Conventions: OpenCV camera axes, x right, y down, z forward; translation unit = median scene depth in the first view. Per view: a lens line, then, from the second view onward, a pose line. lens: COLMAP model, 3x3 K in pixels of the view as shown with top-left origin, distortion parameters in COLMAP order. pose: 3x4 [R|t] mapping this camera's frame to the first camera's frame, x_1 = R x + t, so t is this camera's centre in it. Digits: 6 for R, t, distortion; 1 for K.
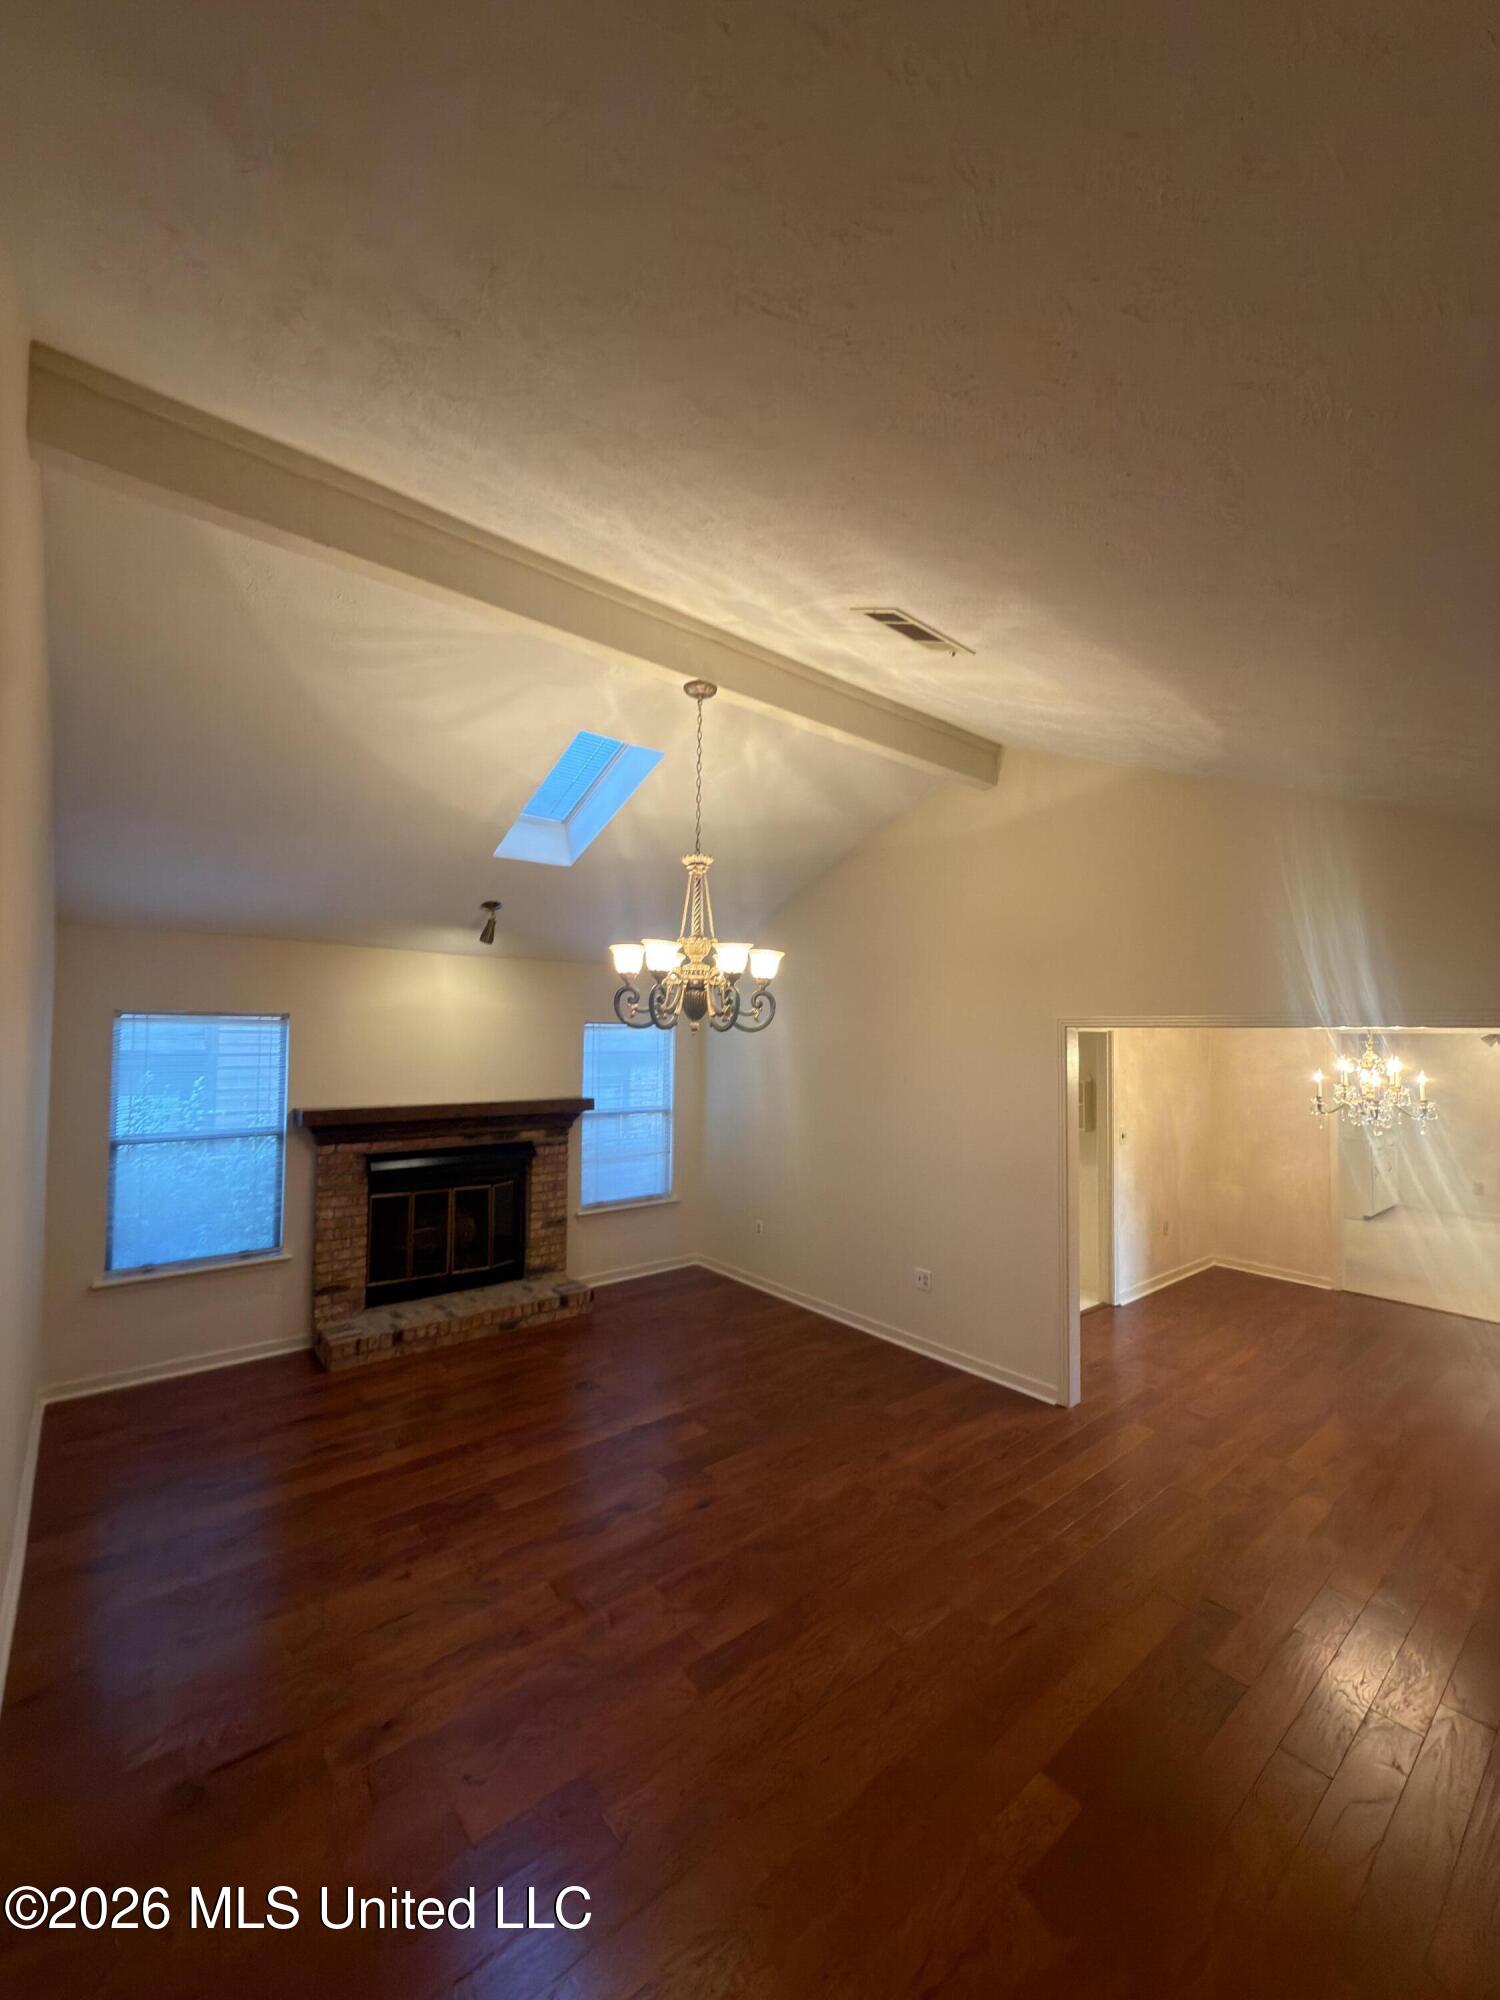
lens RADIAL K [[798.1, 0, 750.0], [0, 798.1, 1000.0], [0, 0, 1]] dist [-0.001482, -0.000014]
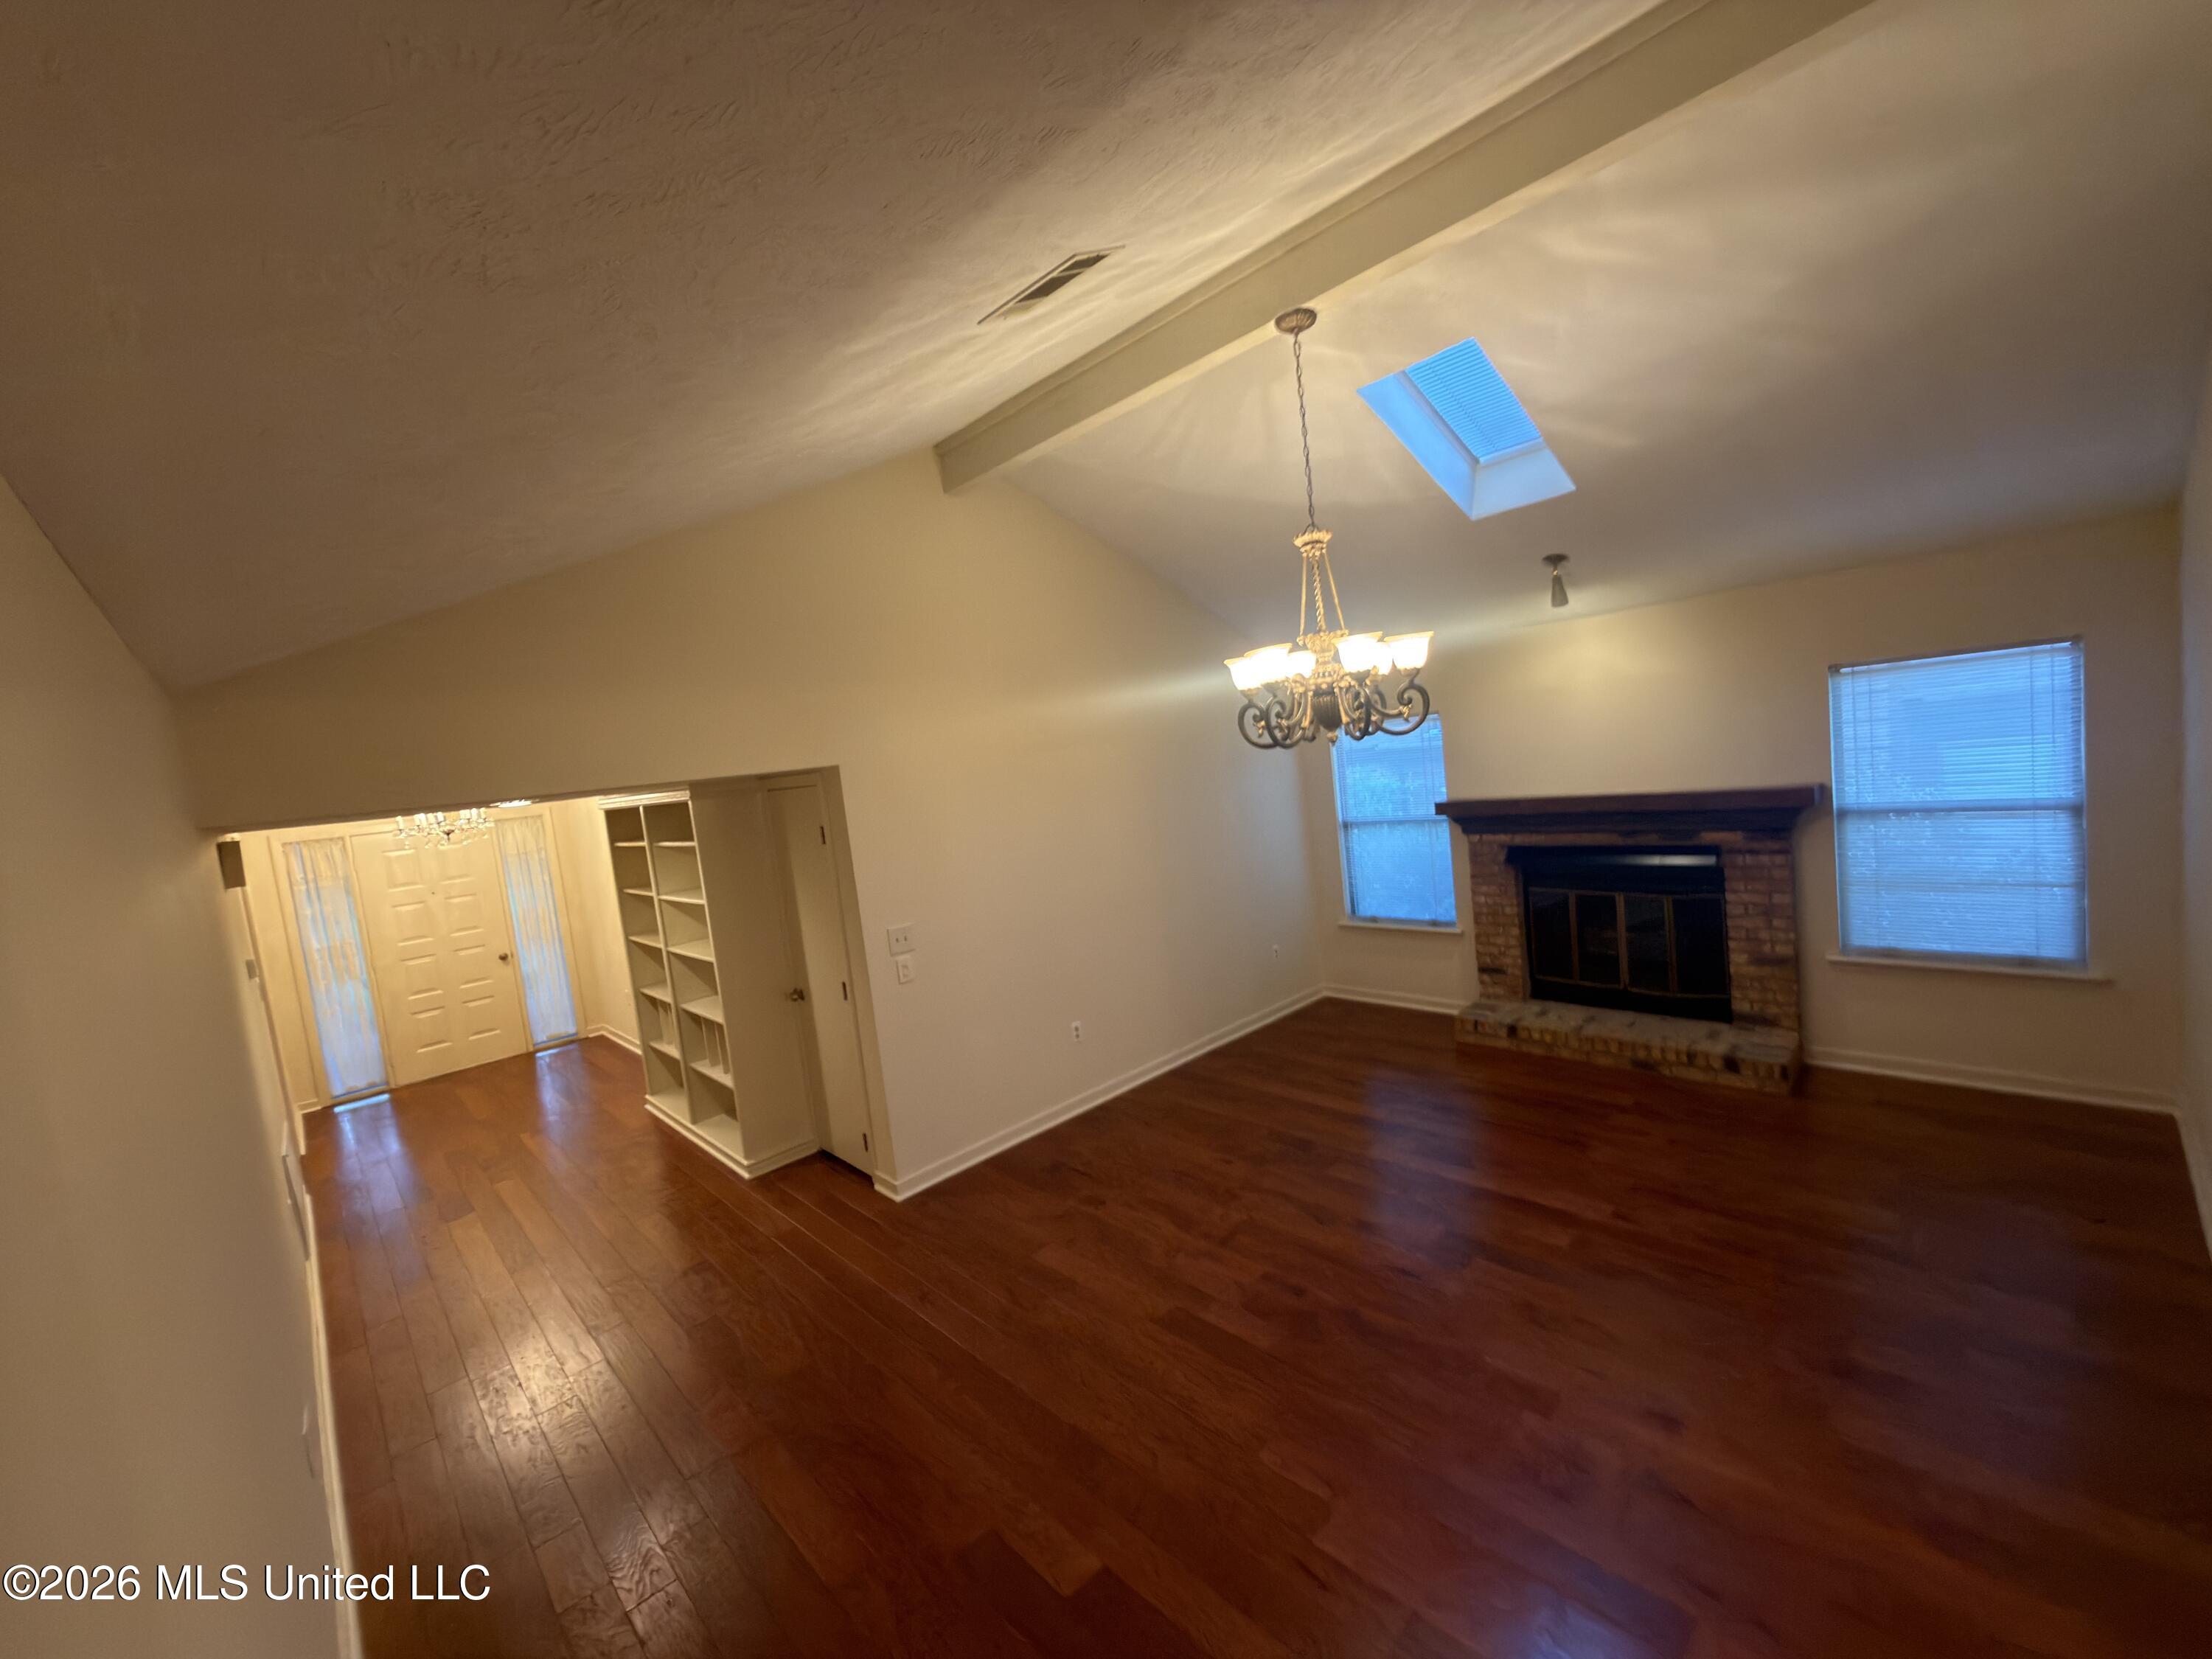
lens RADIAL K [[882.7, 0, 1106.4], [0, 882.7, 825.8], [0, 0, 1]] dist [-0.001482, -0.000014]
pose [[0.067979, 0.062346, -0.995737, 0.578793], [0.156726, 0.984987, 0.072373, 0.013183], [0.985300, -0.160978, 0.057187, 0.464532]]
